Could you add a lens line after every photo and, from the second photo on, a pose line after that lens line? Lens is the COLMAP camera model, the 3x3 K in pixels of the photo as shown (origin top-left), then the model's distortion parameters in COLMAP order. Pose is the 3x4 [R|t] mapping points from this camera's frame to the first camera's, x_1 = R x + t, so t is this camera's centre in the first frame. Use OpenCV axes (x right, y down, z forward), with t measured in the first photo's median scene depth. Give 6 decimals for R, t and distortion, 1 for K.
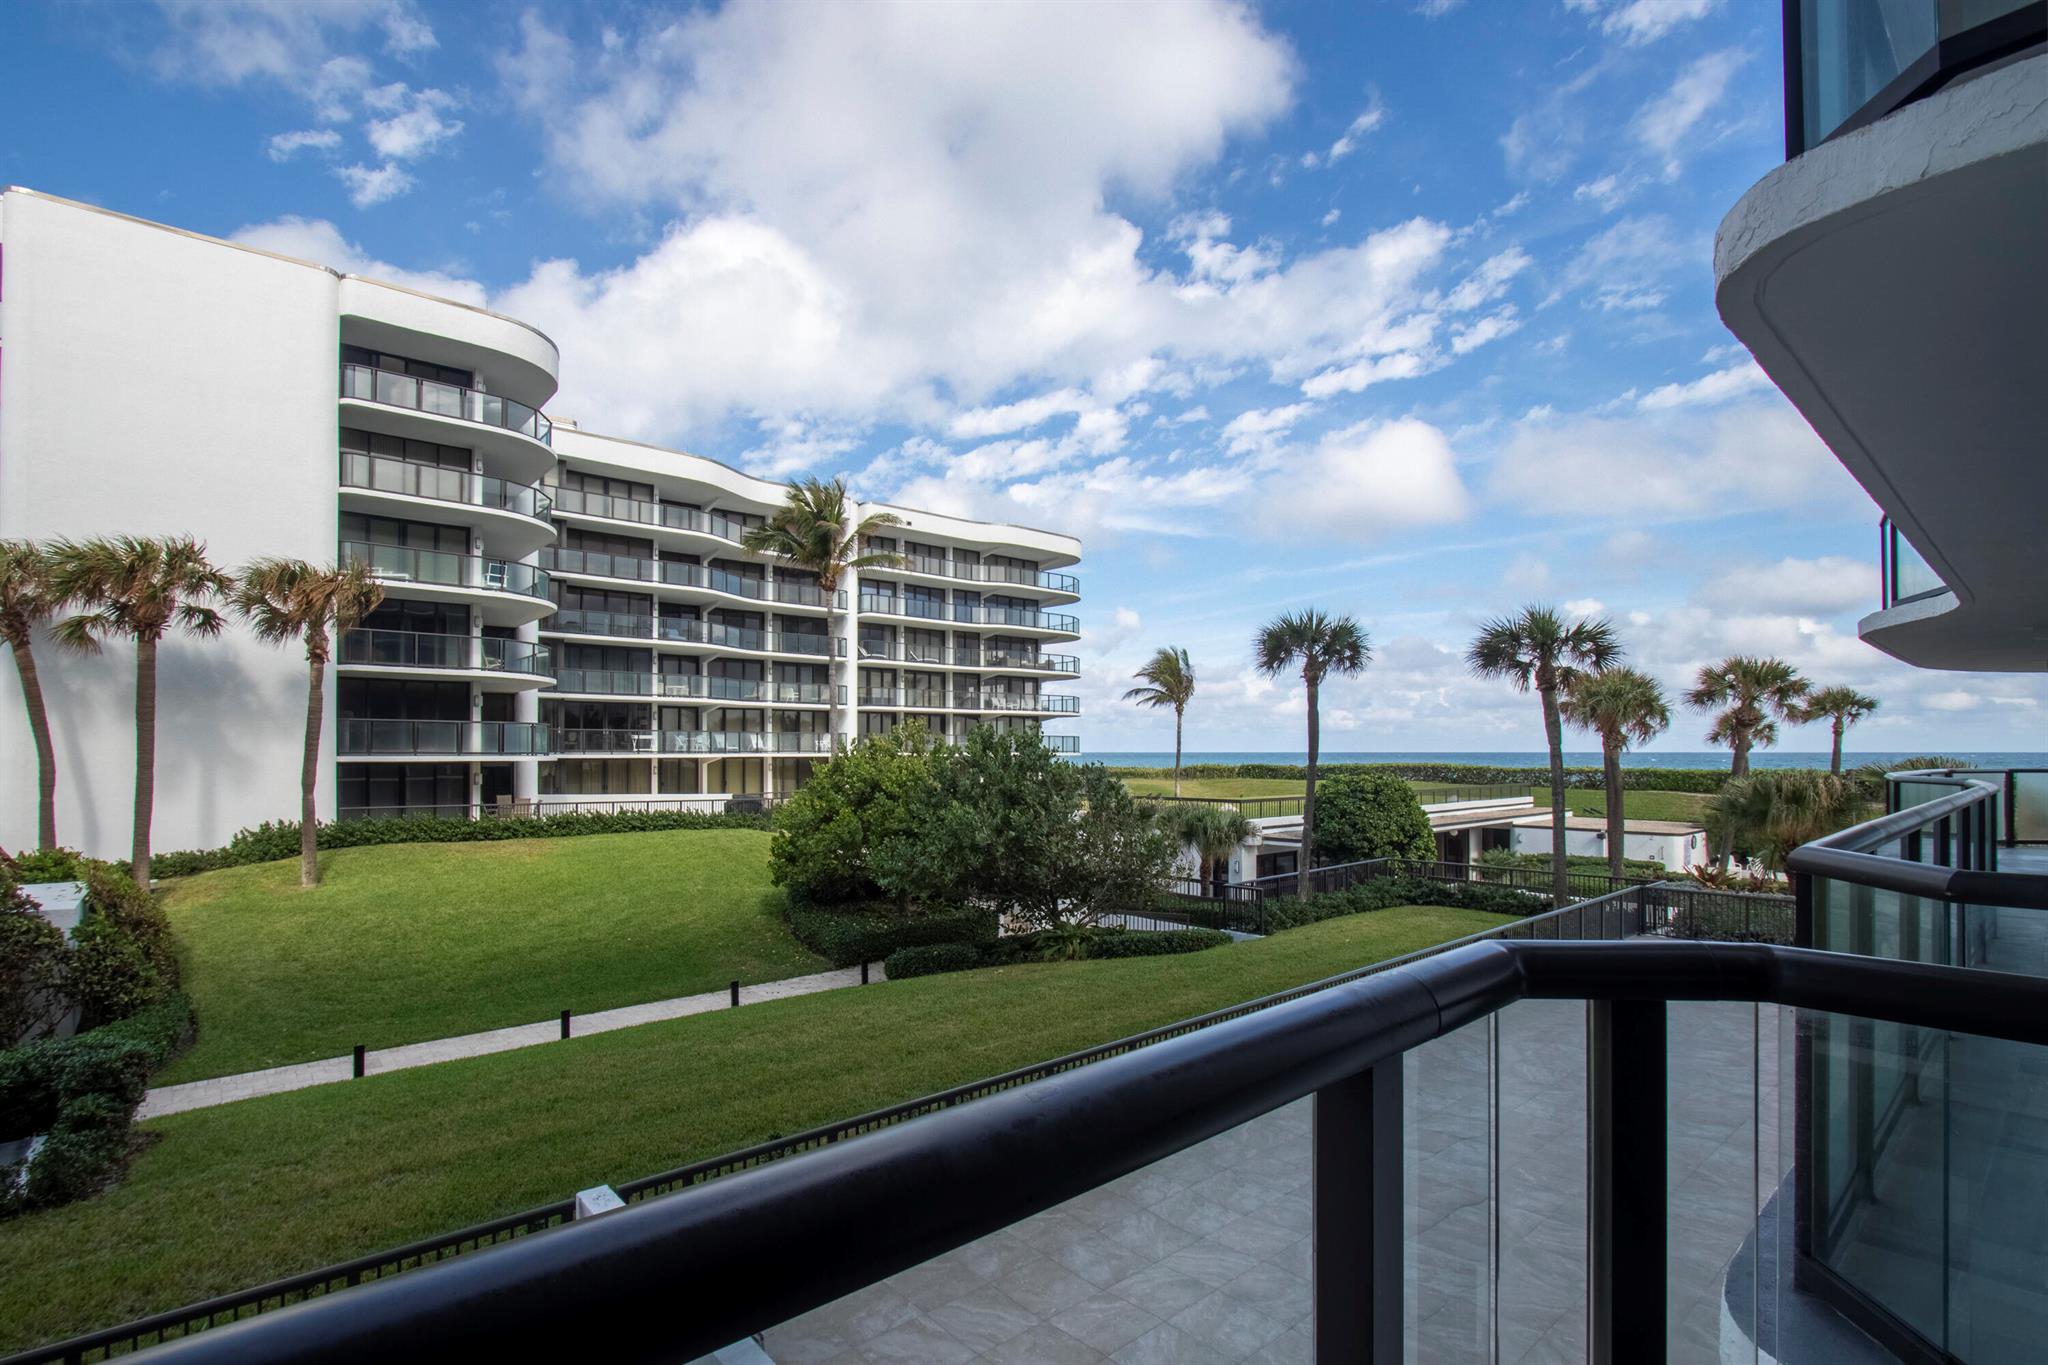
lens RADIAL K [[948.3, 0, 984.7], [0, 948.3, 746.2], [0, 0, 1]] dist [-0.014675, 0.000115]
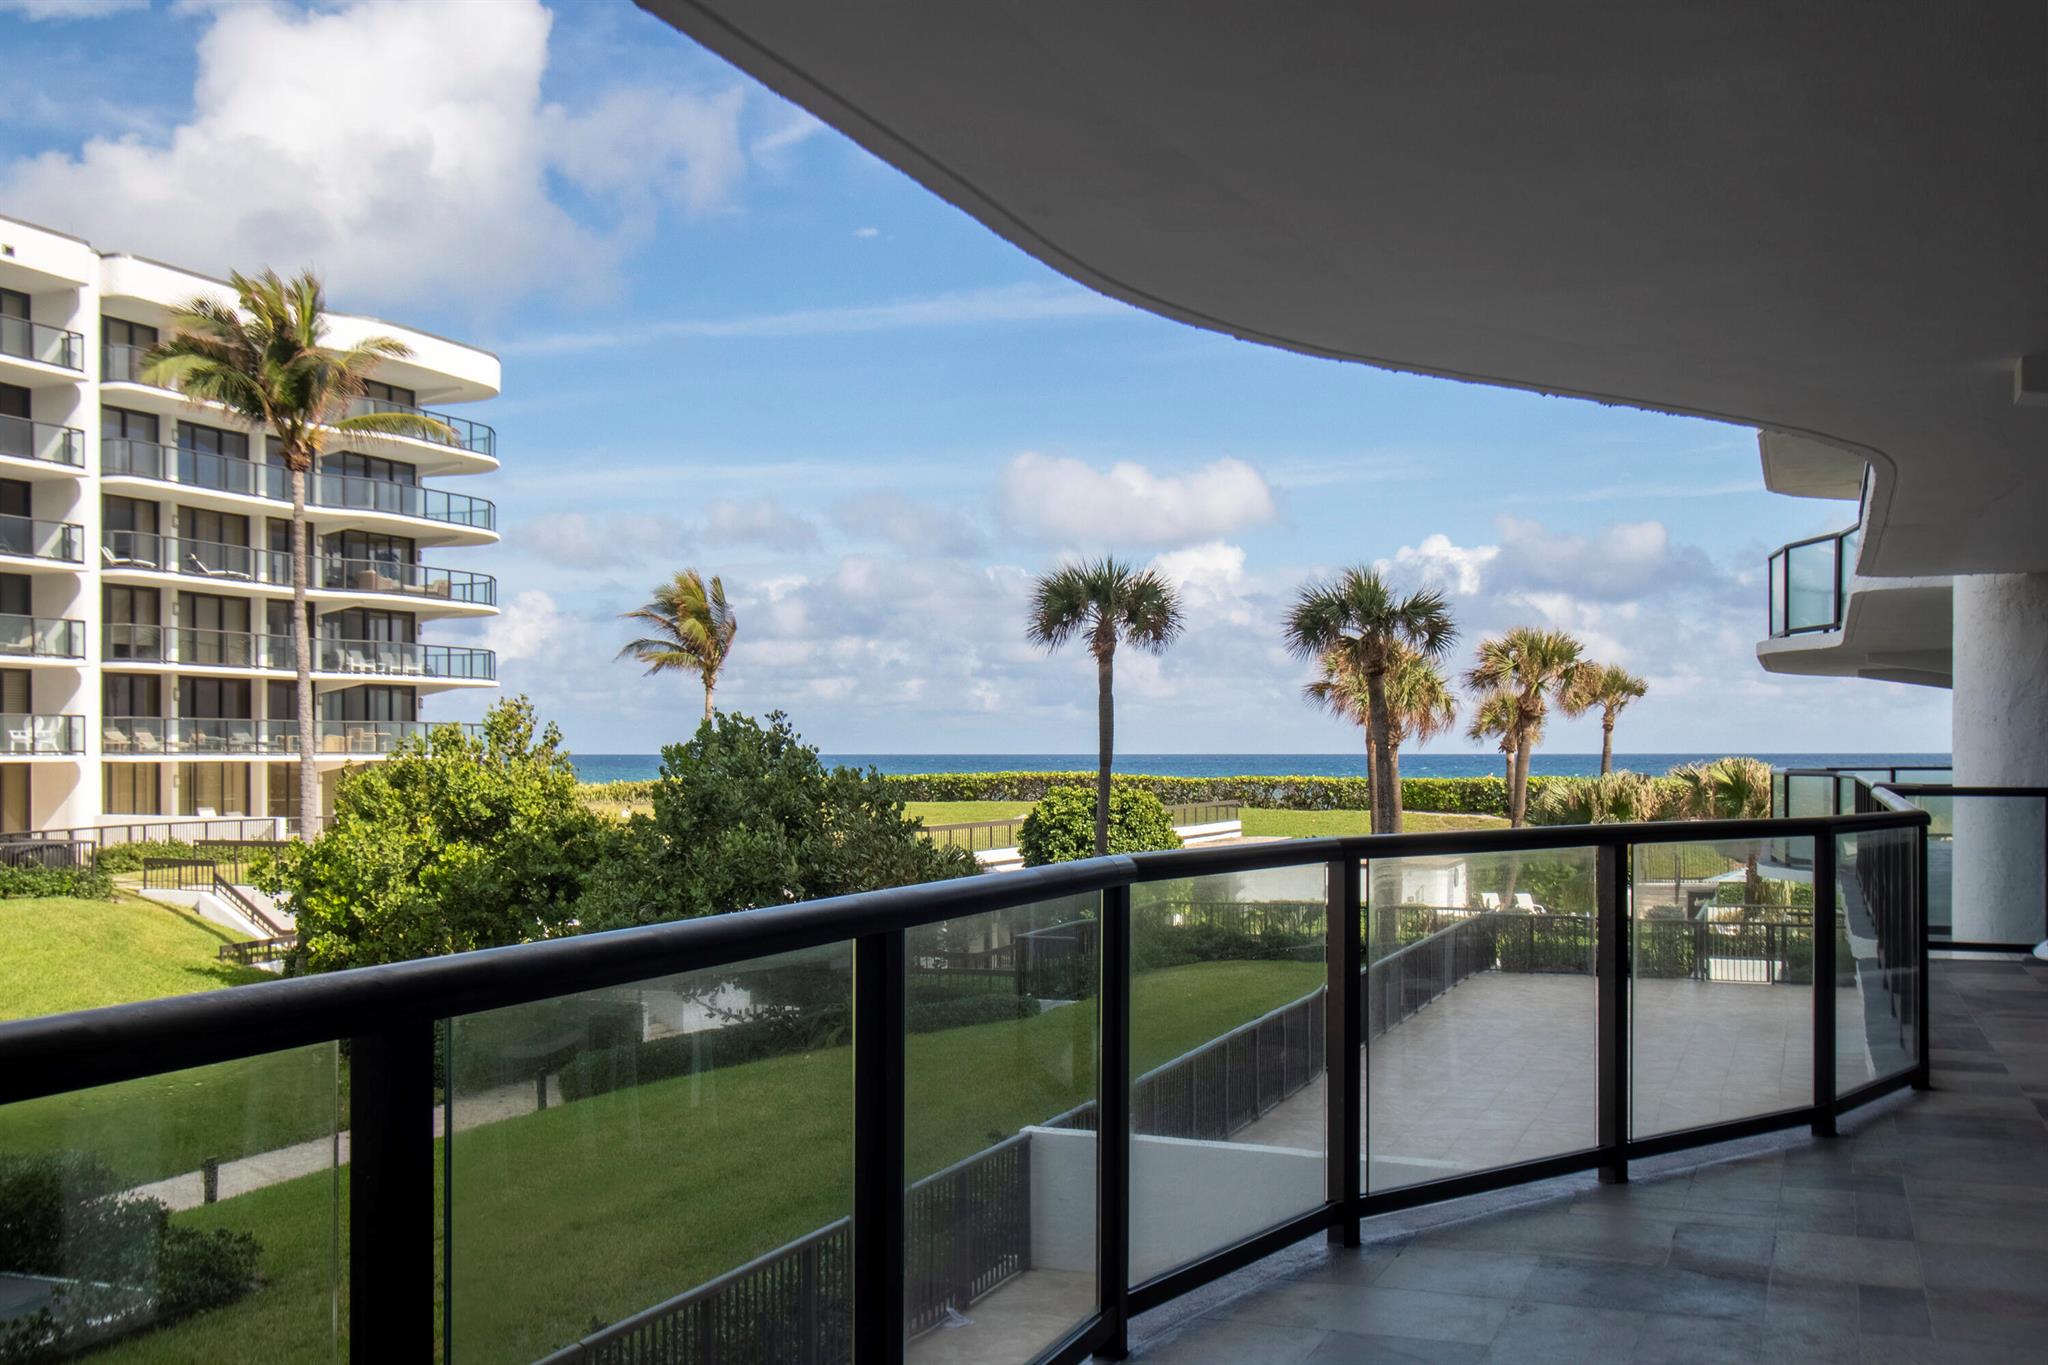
lens RADIAL K [[1980.3, 0, 960.4], [0, 1980.3, 758.2], [0, 0, 1]] dist [-0.022783, 0.101514]
pose [[0.896822, -0.001662, 0.442389, -0.295378], [-0.001962, 0.999968, 0.007734, -0.000944], [-0.442388, -0.007804, 0.896790, -0.220640]]
